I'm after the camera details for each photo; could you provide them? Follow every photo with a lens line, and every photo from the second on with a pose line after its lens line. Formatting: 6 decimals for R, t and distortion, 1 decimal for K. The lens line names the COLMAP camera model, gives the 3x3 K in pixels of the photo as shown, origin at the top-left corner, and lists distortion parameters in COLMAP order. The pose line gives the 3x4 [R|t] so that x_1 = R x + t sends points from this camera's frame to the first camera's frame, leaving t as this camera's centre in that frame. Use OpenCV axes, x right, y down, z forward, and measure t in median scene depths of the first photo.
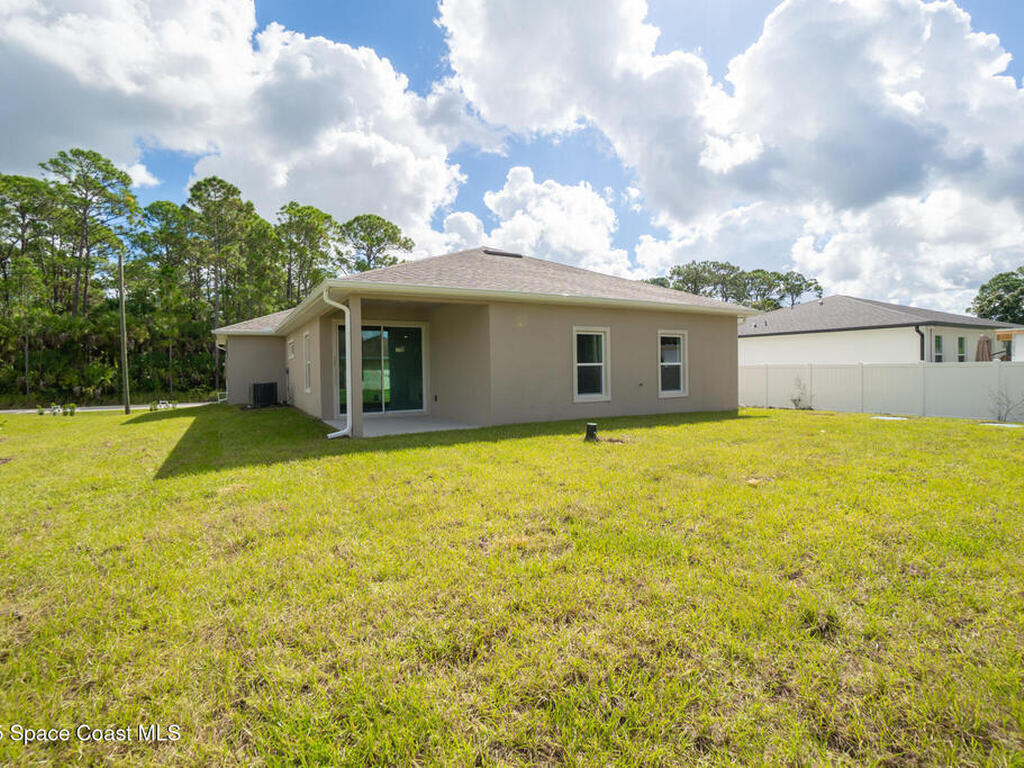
lens RADIAL K [[525.8, 0, 512.0], [0, 525.8, 384.0], [0, 0, 1]] dist [-0.060638, 0.024212]
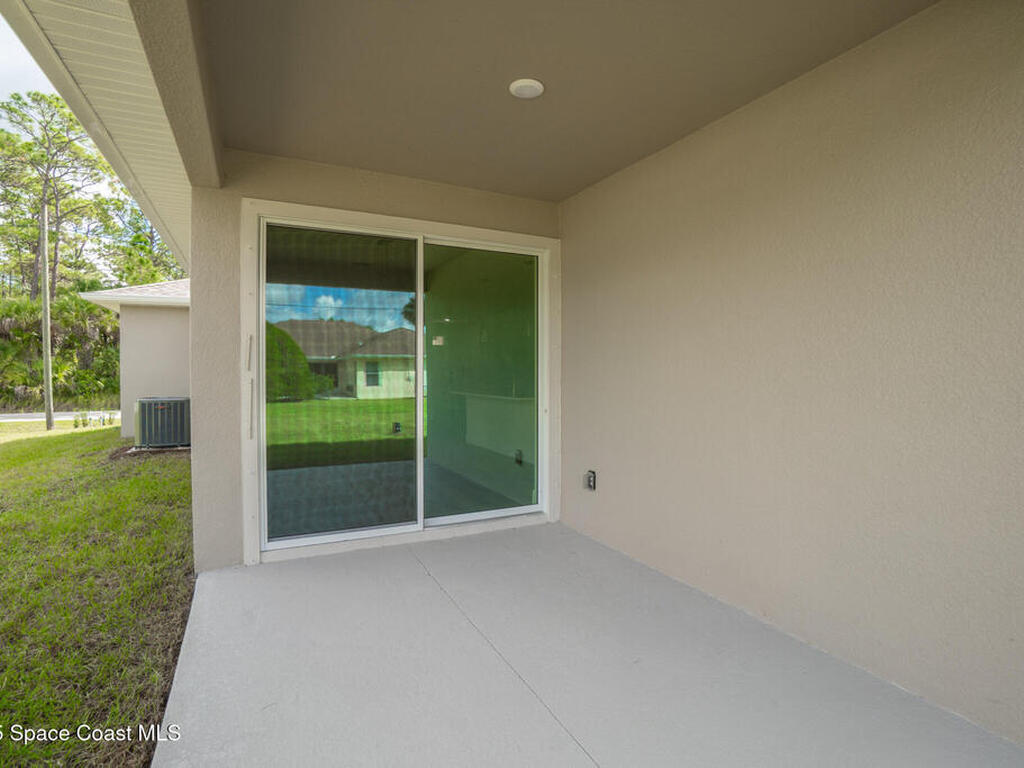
lens RADIAL K [[525.8, 0, 512.0], [0, 525.8, 384.0], [0, 0, 1]] dist [-0.060638, 0.024212]
pose [[0.999091, 0.021428, -0.036854, -0.060703], [-0.021651, 0.999750, -0.005660, -0.008933], [0.036724, 0.006453, 0.999305, 0.232254]]
